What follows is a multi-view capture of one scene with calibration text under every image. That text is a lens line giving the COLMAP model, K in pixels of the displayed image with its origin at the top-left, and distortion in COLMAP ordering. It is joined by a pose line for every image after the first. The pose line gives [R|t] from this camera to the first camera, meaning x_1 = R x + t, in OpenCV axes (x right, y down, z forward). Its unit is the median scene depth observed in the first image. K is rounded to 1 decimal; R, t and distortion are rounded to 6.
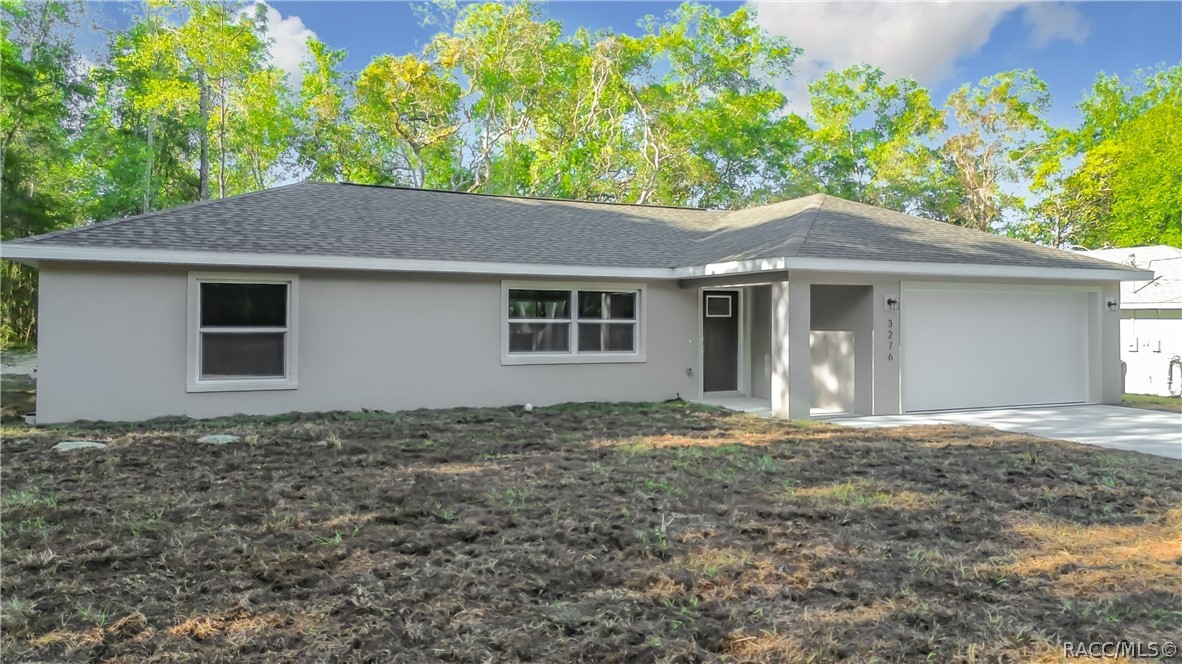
lens RADIAL K [[838.1, 0, 582.6], [0, 838.1, 330.0], [0, 0, 1]] dist [0.030221, -0.018787]
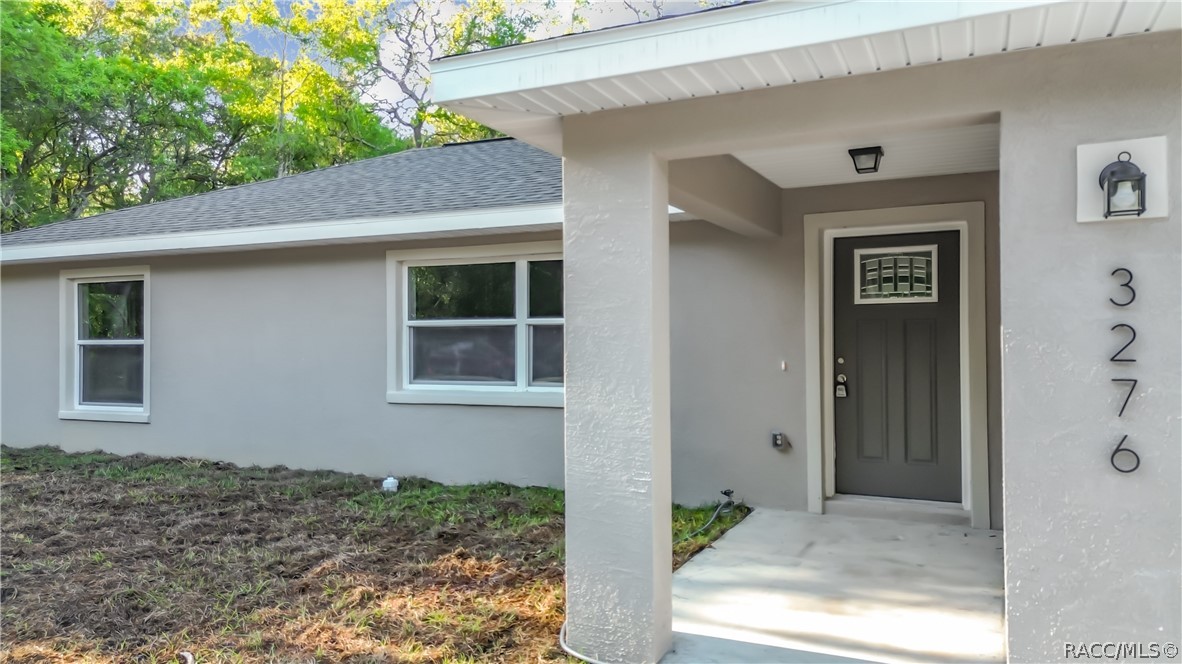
lens RADIAL K [[838.1, 0, 584.6], [0, 838.1, 338.2], [0, 0, 1]] dist [0.030221, -0.018787]
pose [[0.635477, -0.011505, -0.772034, 0.404409], [0.000363, 0.999893, -0.014602, 0.006696], [0.772119, 0.008999, 0.635414, 0.712214]]
